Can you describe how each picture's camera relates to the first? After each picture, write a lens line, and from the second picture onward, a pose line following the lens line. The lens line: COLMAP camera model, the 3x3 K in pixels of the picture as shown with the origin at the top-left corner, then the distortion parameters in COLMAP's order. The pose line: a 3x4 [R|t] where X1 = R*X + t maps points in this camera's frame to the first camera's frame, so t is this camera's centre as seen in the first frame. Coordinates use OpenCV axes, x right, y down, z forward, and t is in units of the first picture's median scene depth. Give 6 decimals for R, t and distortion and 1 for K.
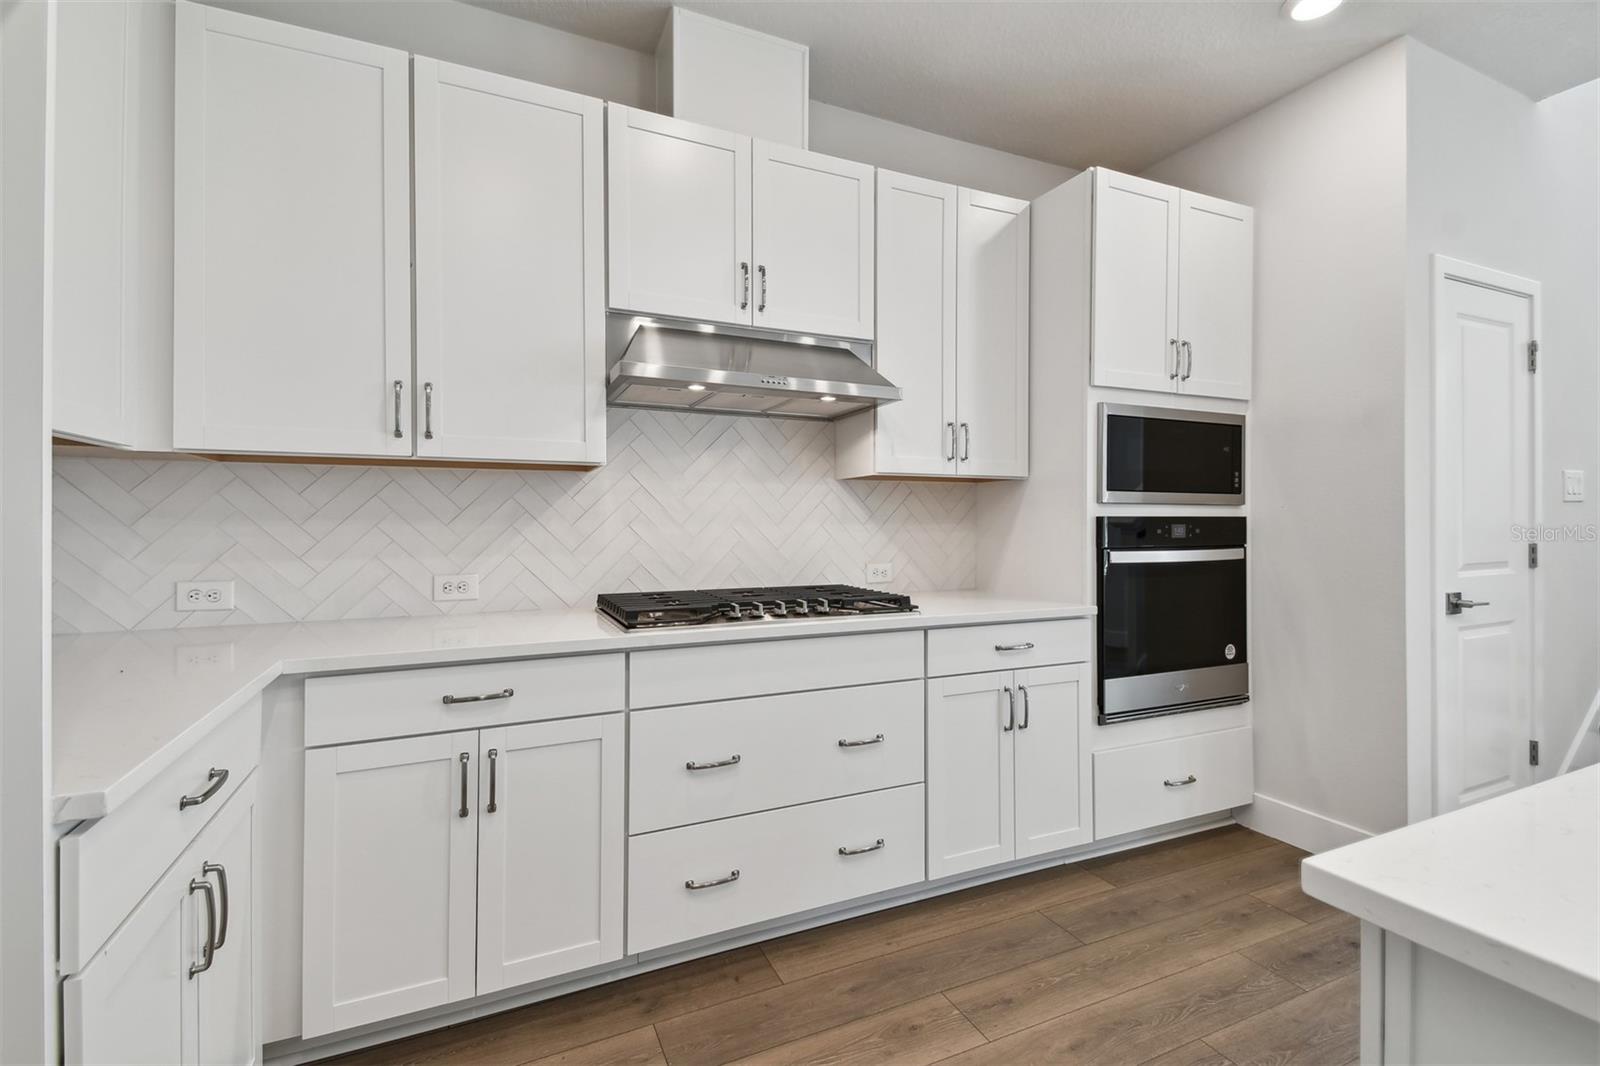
lens RADIAL K [[704.7, 0, 794.8], [0, 704.7, 520.0], [0, 0, 1]] dist [0.046020, -0.023972]
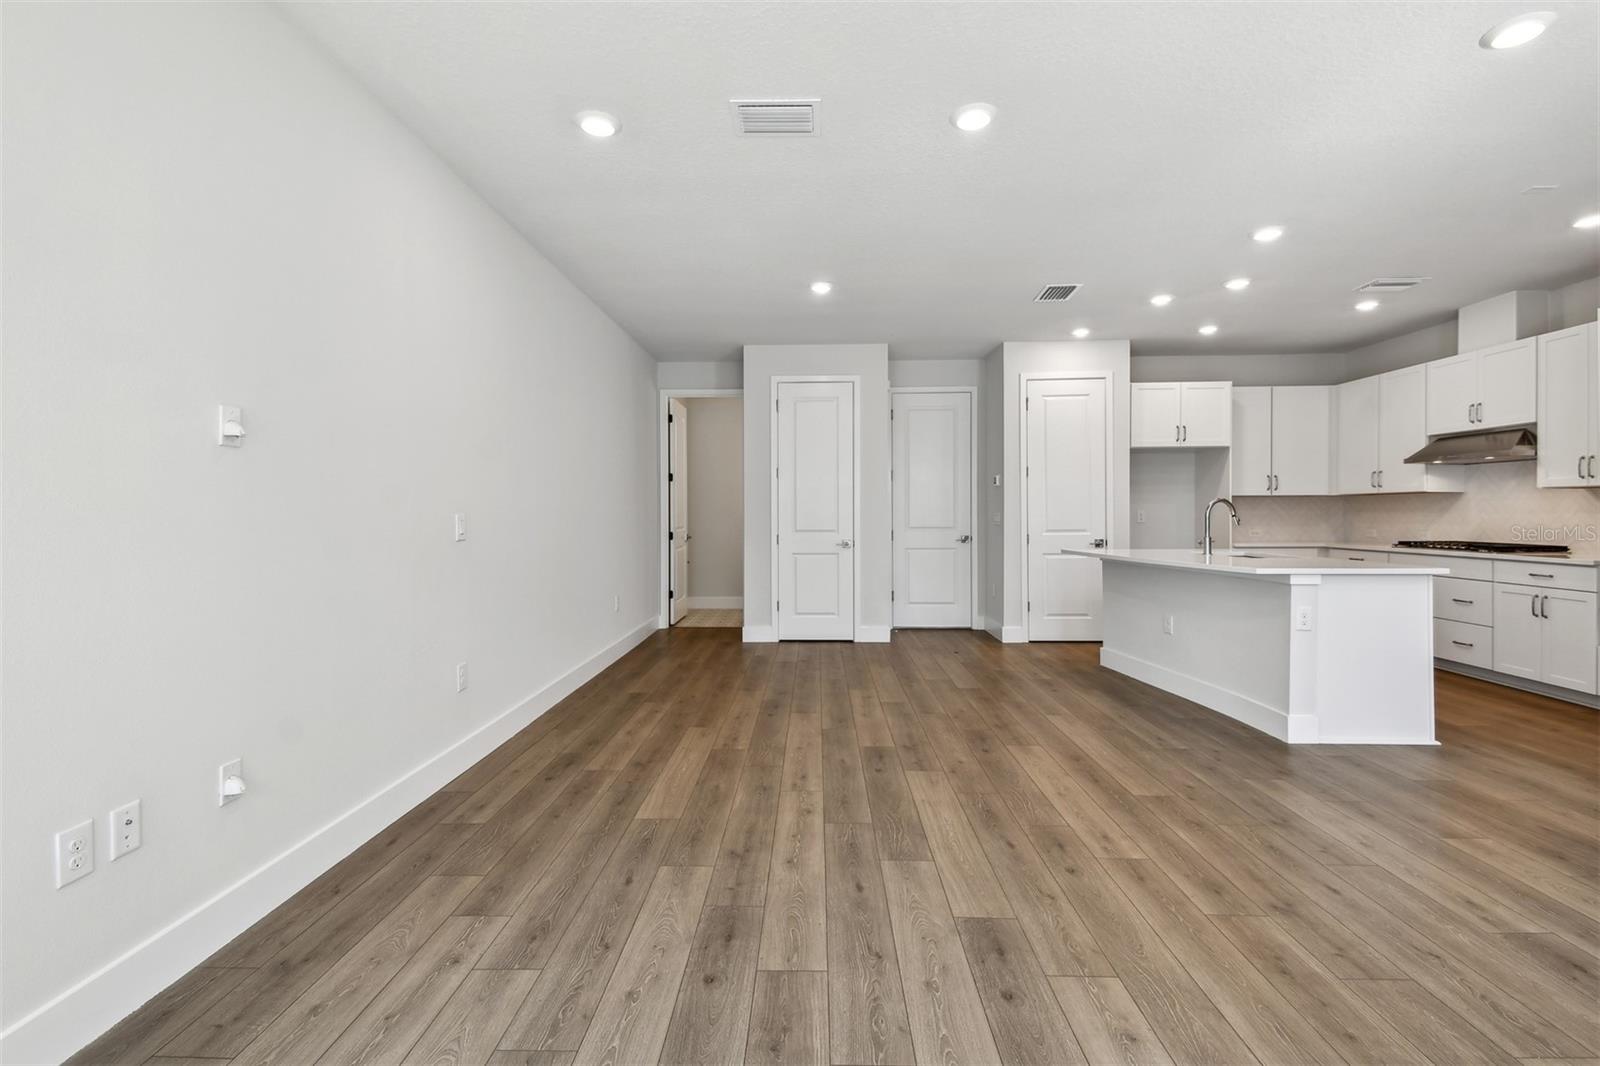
lens RADIAL K [[697.9, 0, 795.8], [0, 697.9, 525.4], [0, 0, 1]] dist [0.043313, -0.022904]
pose [[-0.441707, 0.018085, -0.896977, 2.873280], [0.002861, 0.999820, 0.018749, -0.004588], [0.897155, 0.005715, -0.441680, 0.004956]]
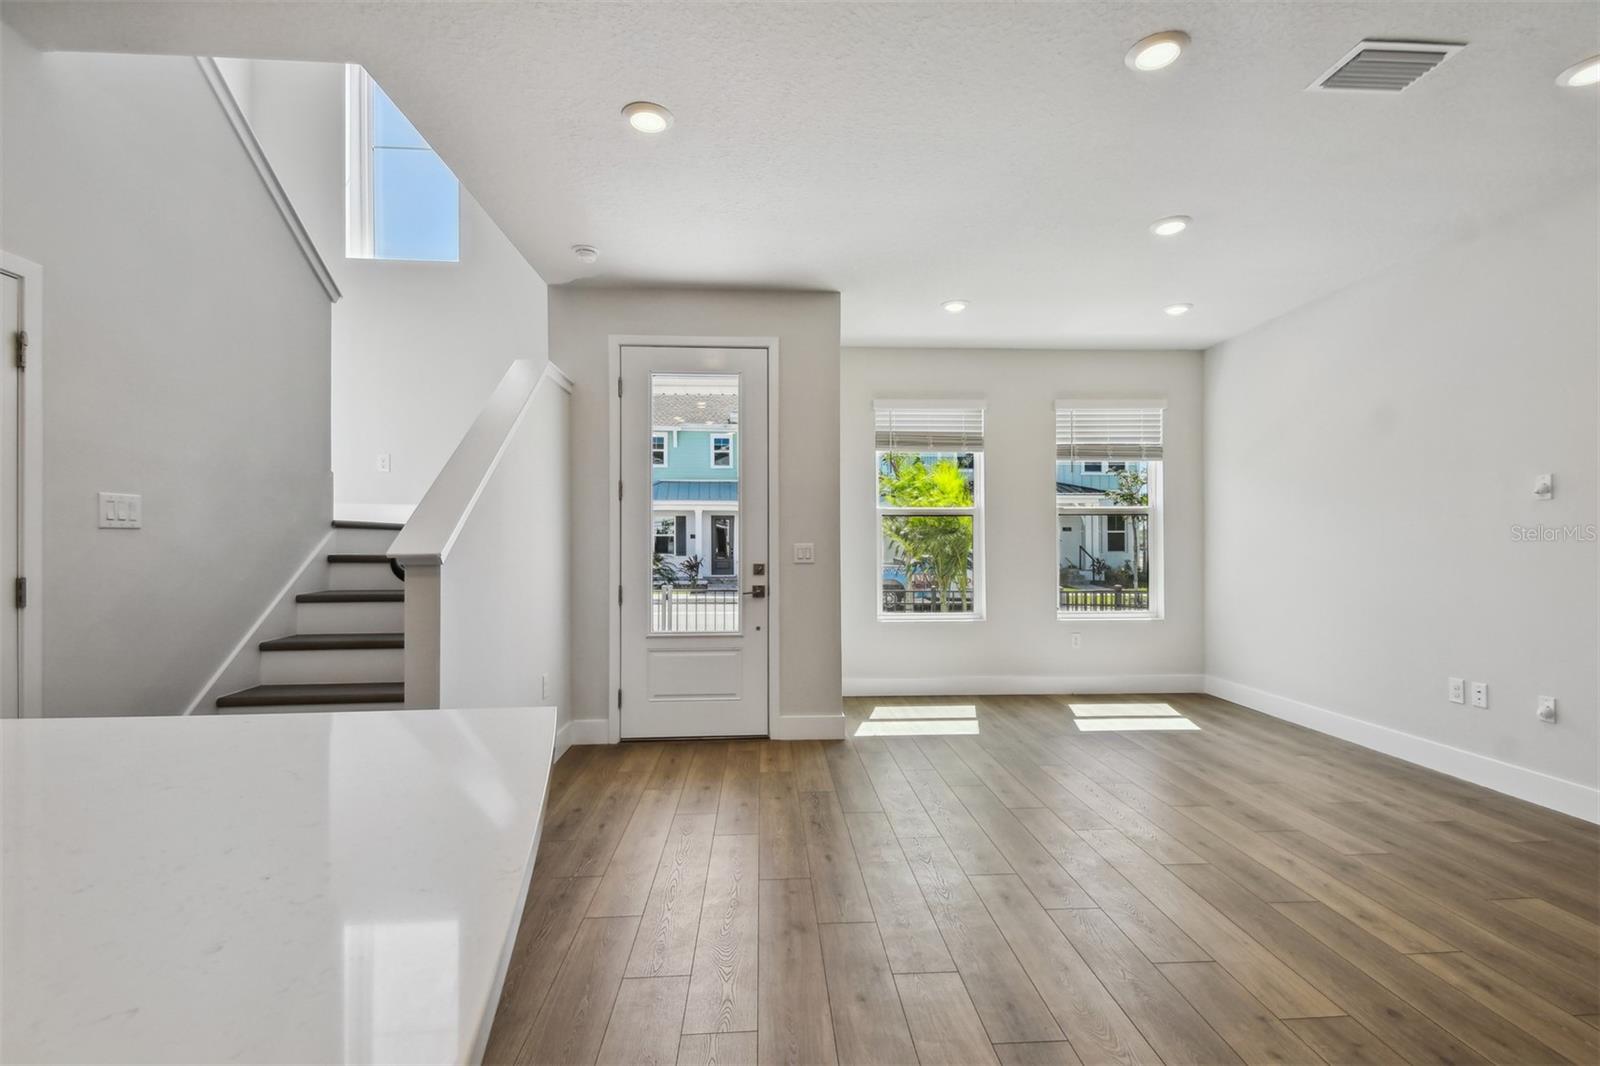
lens RADIAL K [[705.3, 0, 803.1], [0, 705.3, 541.7], [0, 0, 1]] dist [0.044094, -0.025275]
pose [[0.358526, 0.003931, 0.933511, 0.645781], [0.004011, 0.999975, -0.005751, -0.000247], [-0.933511, 0.005806, 0.358502, -0.142520]]
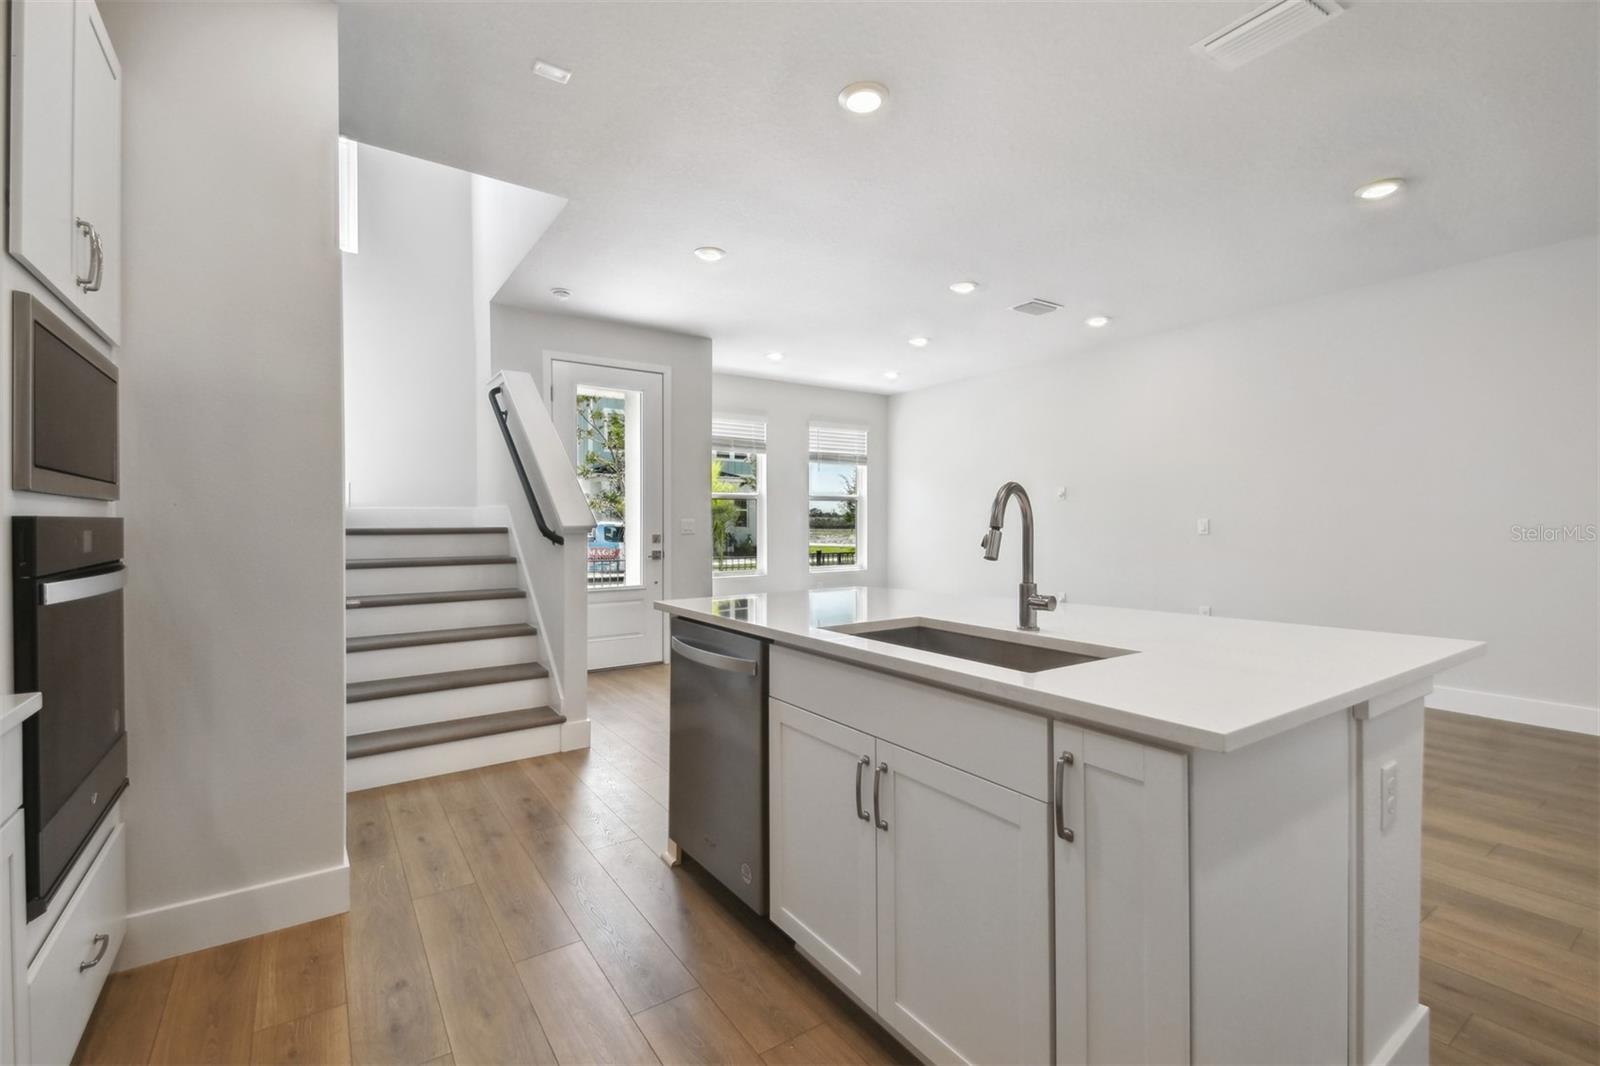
lens RADIAL K [[702.0, 0, 793.5], [0, 702.0, 530.2], [0, 0, 1]] dist [0.040615, -0.022597]
pose [[-0.167707, -0.012484, 0.985758, -0.166559], [0.003558, 0.999906, 0.013269, 0.000070], [-0.985830, 0.005733, -0.167647, 0.555151]]
